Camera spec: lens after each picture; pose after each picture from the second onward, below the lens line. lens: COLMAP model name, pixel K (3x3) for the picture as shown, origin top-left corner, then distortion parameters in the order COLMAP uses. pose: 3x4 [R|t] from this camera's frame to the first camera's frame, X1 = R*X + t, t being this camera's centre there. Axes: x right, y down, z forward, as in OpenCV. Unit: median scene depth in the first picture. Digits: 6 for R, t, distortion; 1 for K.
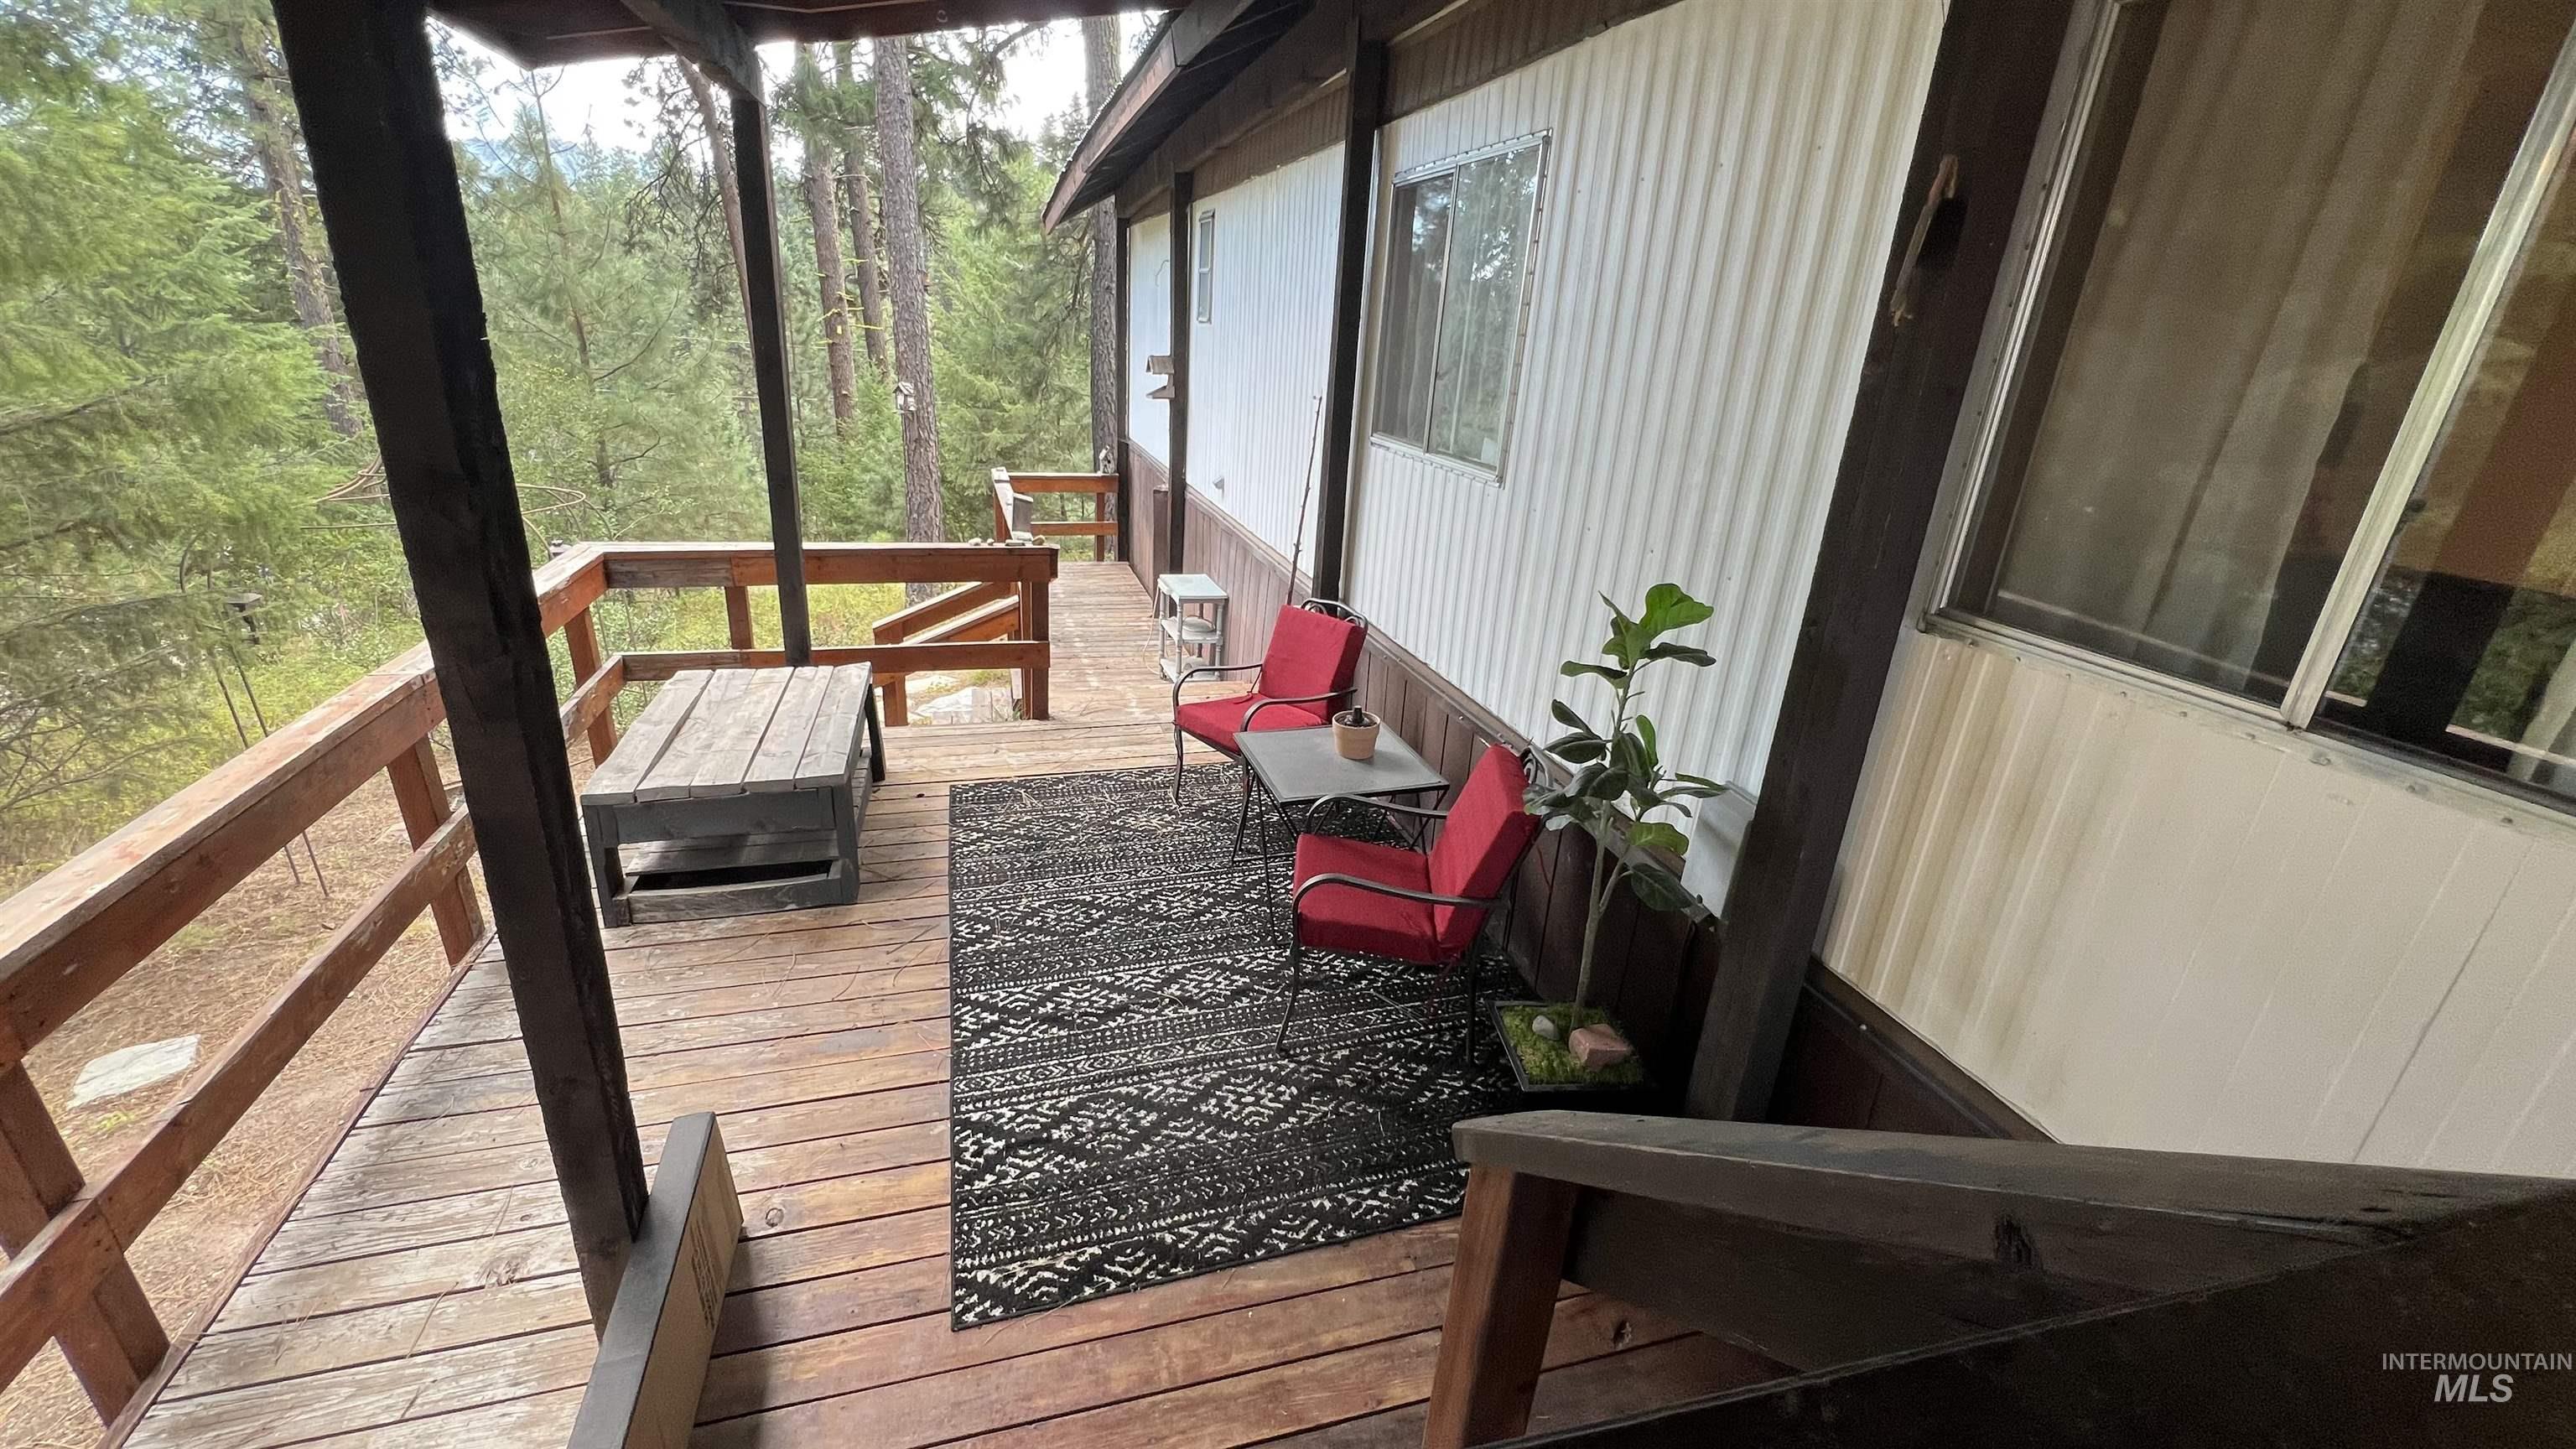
lens RADIAL K [[1023.2, 0, 1274.4], [0, 1023.2, 728.2], [0, 0, 1]] dist [0.001301, 0.000249]
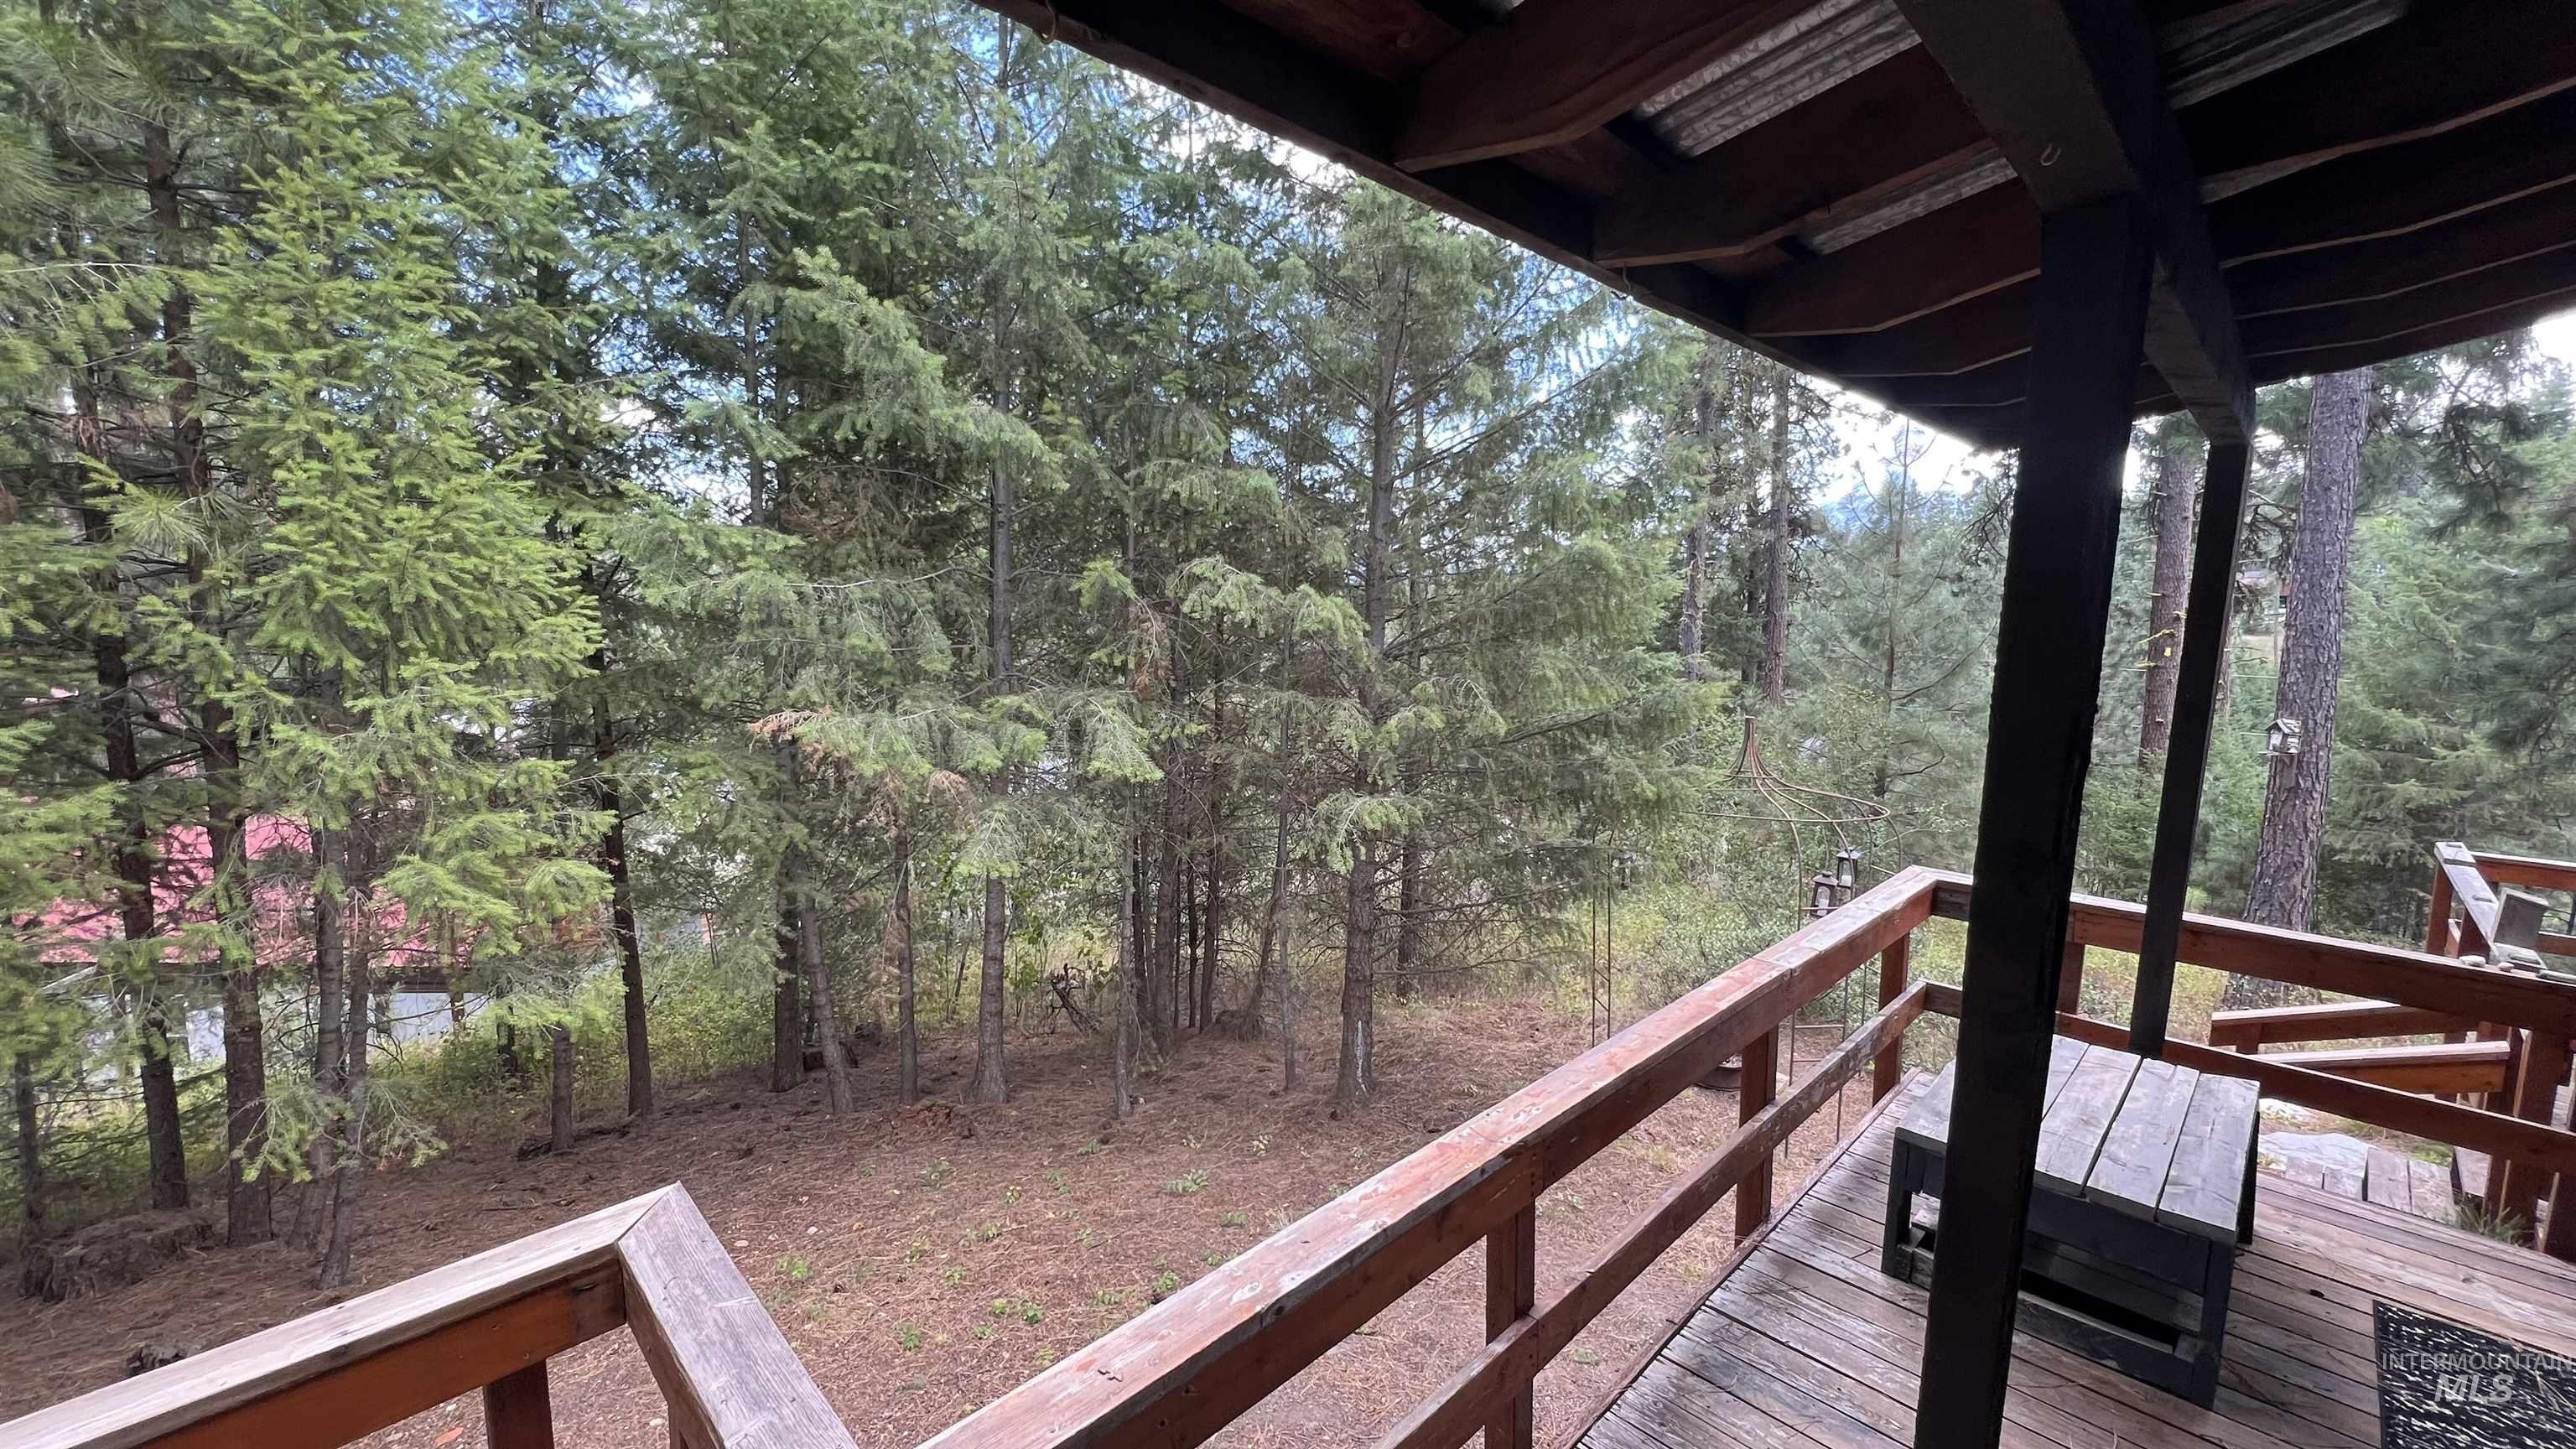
lens RADIAL K [[1029.6, 0, 1278.0], [0, 1029.6, 721.5], [0, 0, 1]] dist [-0.001464, -0.000206]
pose [[0.476732, 0.055321, -0.877306, -0.079689], [-0.311912, 0.943723, -0.109985, -0.005260], [0.821850, 0.326076, 0.467159, -0.053285]]
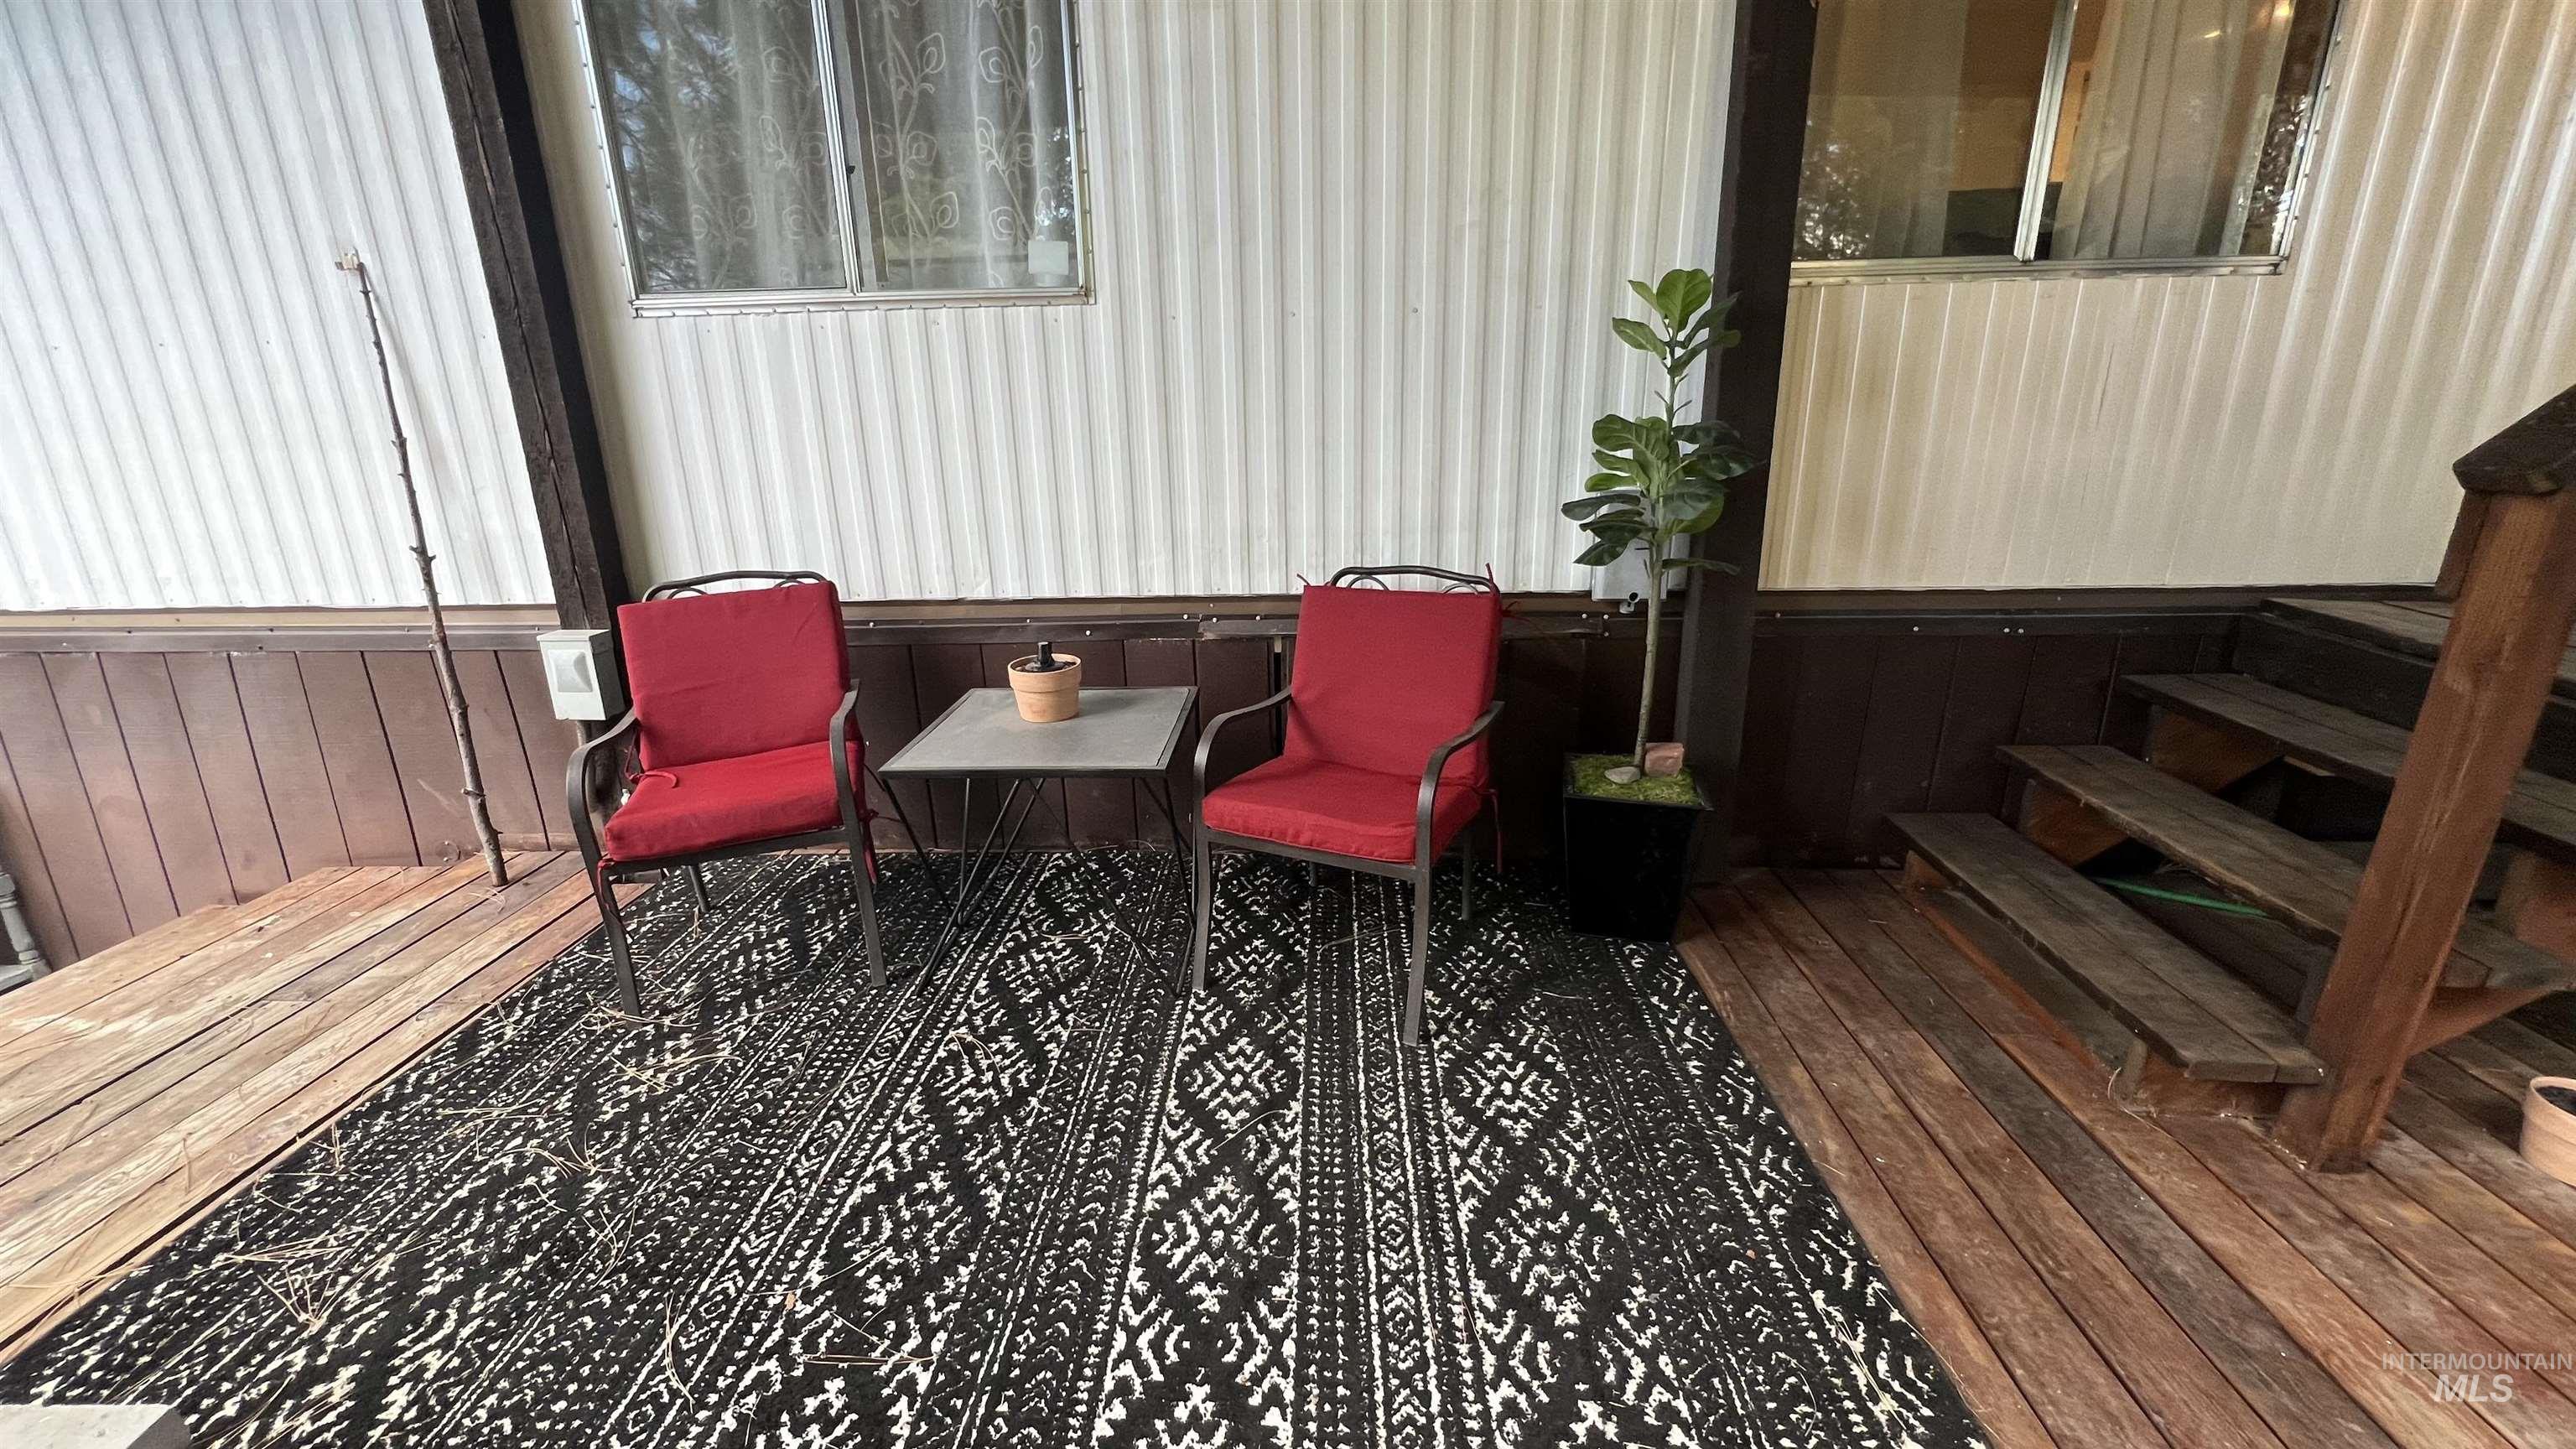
lens RADIAL K [[1029.6, 0, 1278.0], [0, 1029.6, 721.5], [0, 0, 1]] dist [-0.001464, -0.000206]
pose [[0.335170, -0.345047, 0.876700, -0.489203], [0.381765, 0.900449, 0.208442, -0.058427], [-0.861346, 0.264830, 0.433530, 0.606784]]
